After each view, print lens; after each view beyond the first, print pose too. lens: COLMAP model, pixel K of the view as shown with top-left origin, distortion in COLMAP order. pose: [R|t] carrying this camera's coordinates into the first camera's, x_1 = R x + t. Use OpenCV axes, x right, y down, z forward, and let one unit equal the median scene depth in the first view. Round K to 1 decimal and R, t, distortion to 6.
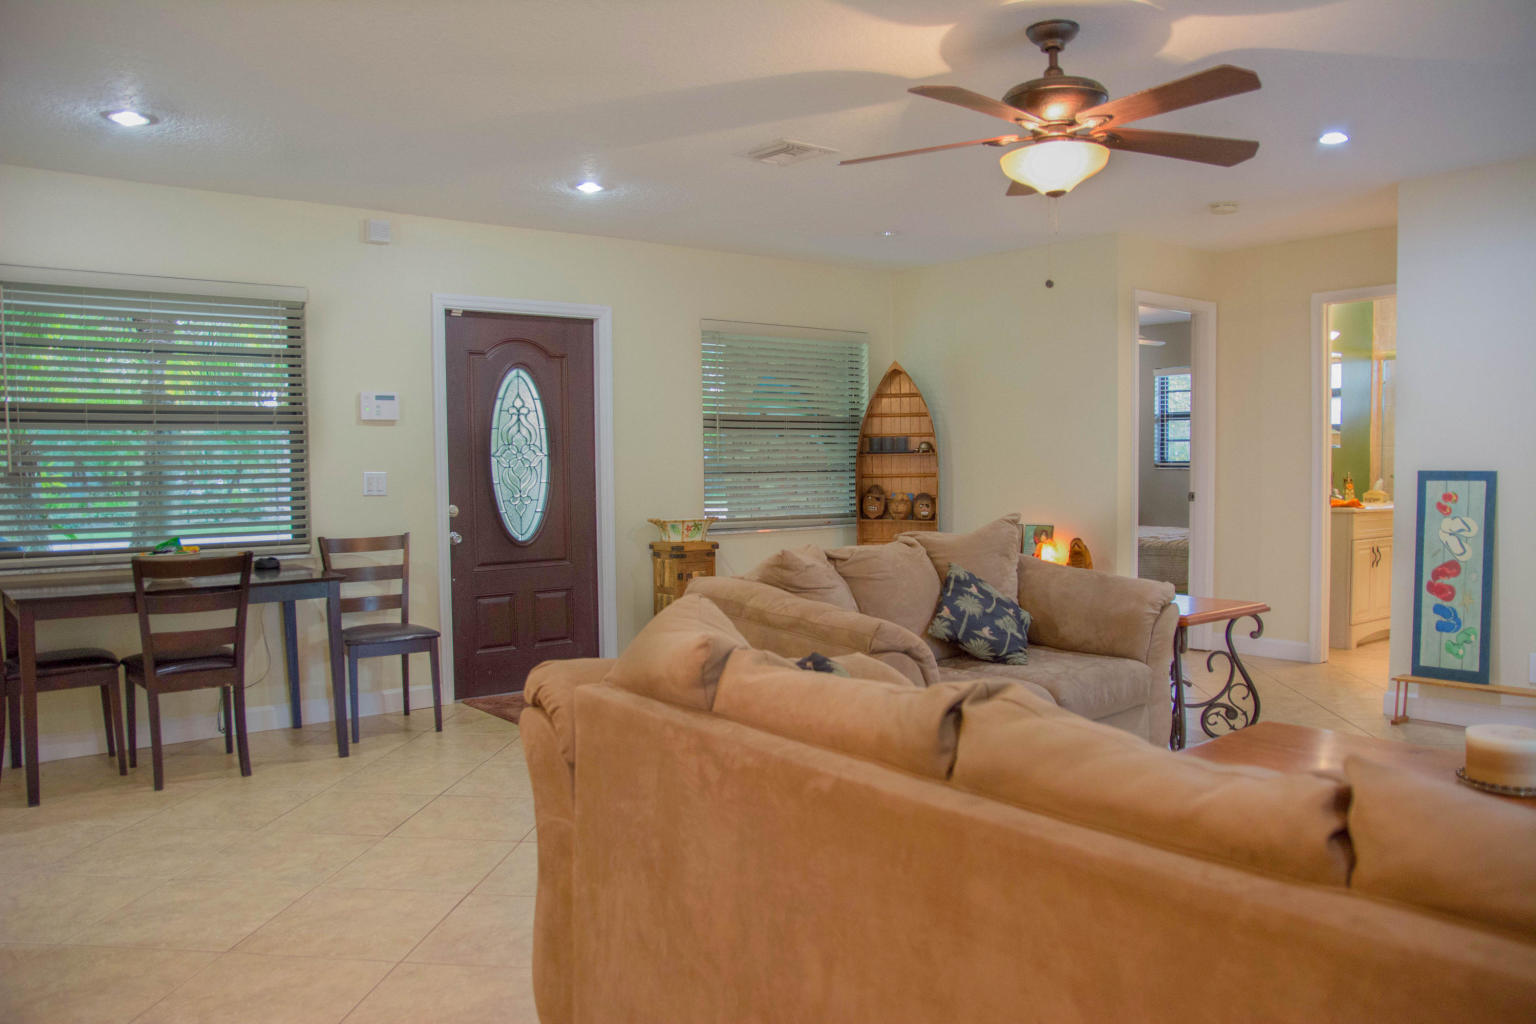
lens RADIAL K [[1158.4, 0, 762.5], [0, 1158.4, 537.5], [0, 0, 1]] dist [-0.114523, 0.107398]
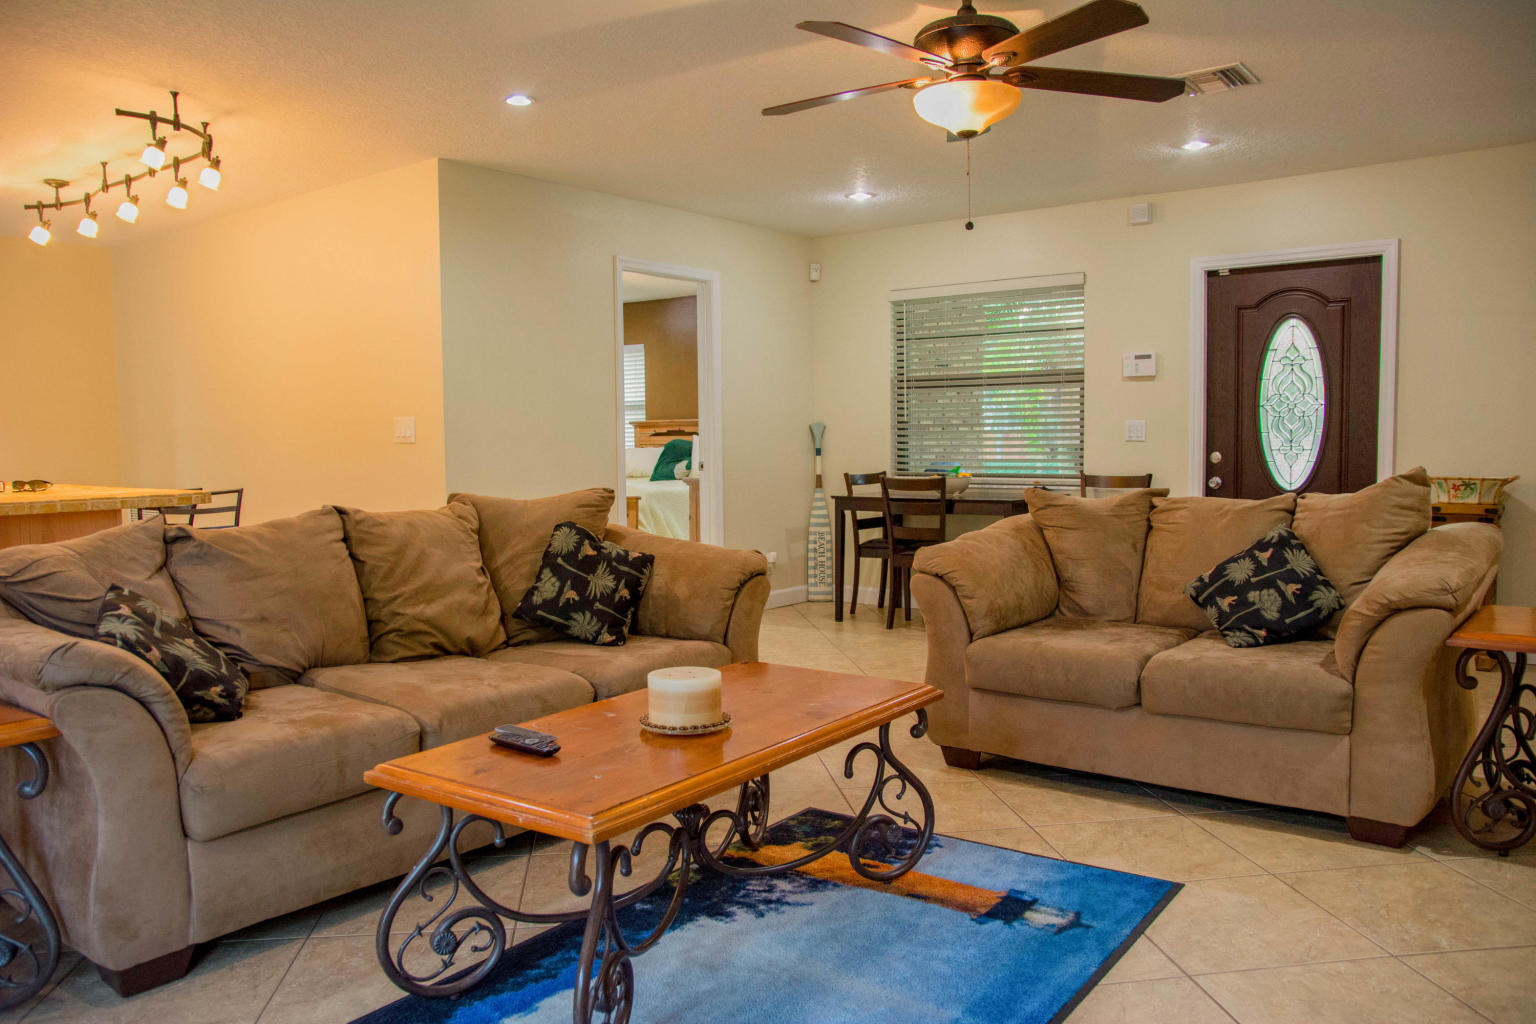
lens RADIAL K [[1158.4, 0, 762.5], [0, 1158.4, 537.5], [0, 0, 1]] dist [-0.114523, 0.107398]
pose [[0.246849, 0.092669, -0.964613, 0.690855], [-0.052078, 0.995247, 0.082285, -0.014467], [0.967654, 0.029923, 0.250502, 0.332441]]
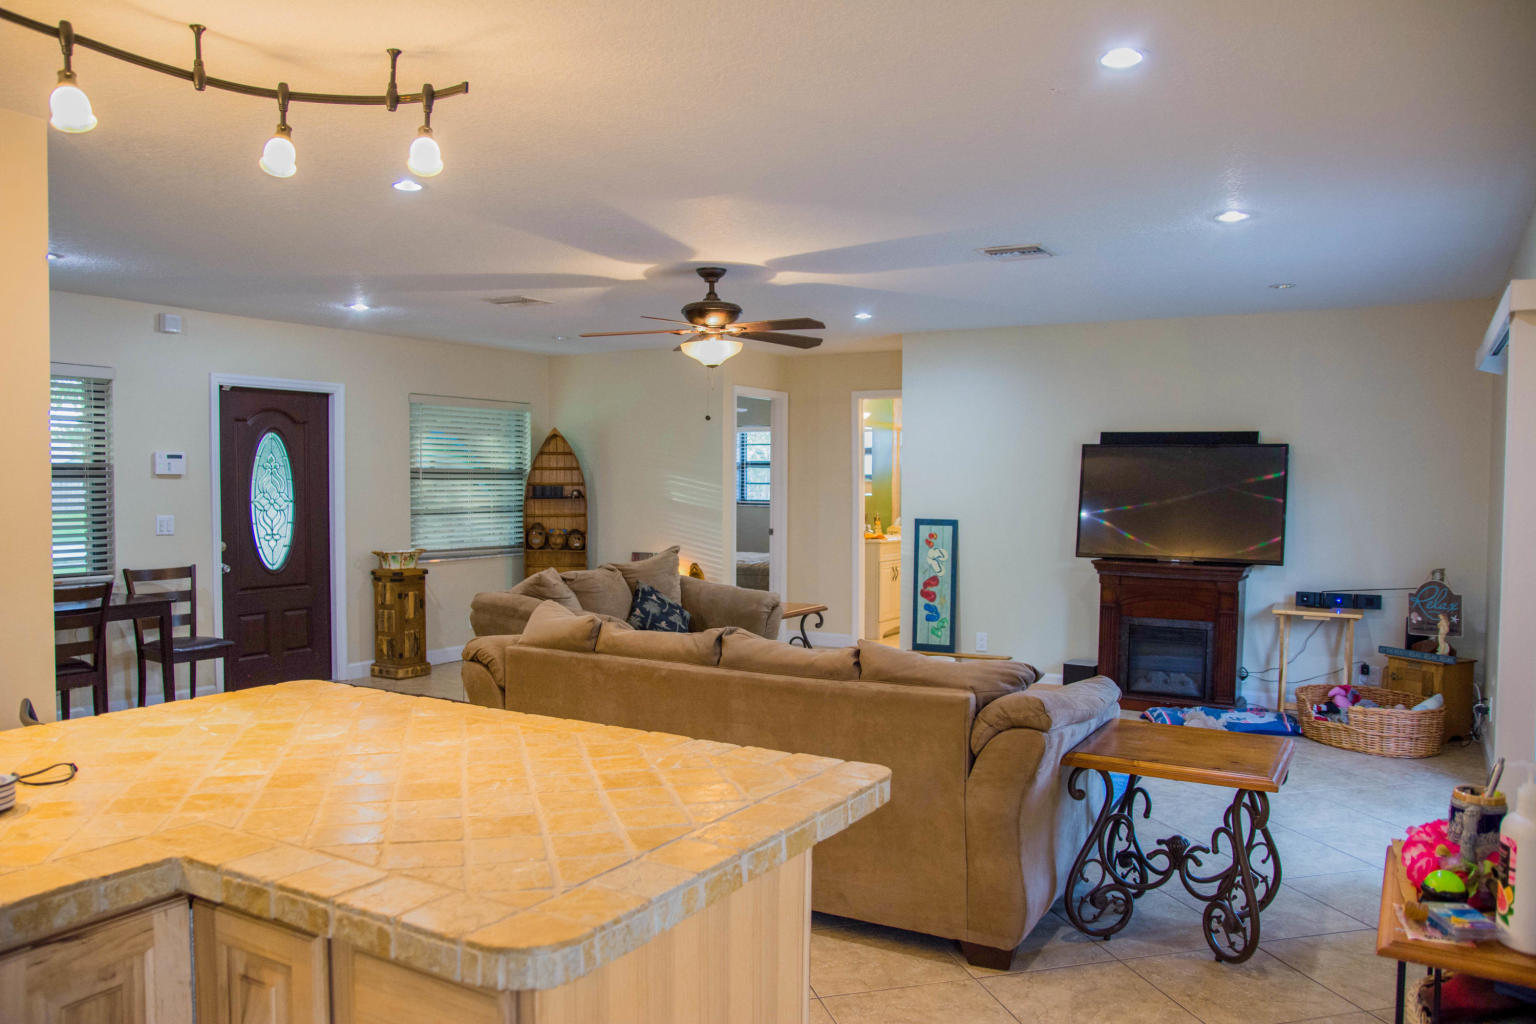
lens RADIAL K [[1158.4, 0, 762.5], [0, 1158.4, 537.5], [0, 0, 1]] dist [-0.114523, 0.107398]
pose [[0.932050, -0.002021, 0.362325, -0.174414], [0.008451, 0.999834, -0.016161, -0.008087], [-0.362232, 0.018125, 0.931912, -0.370962]]
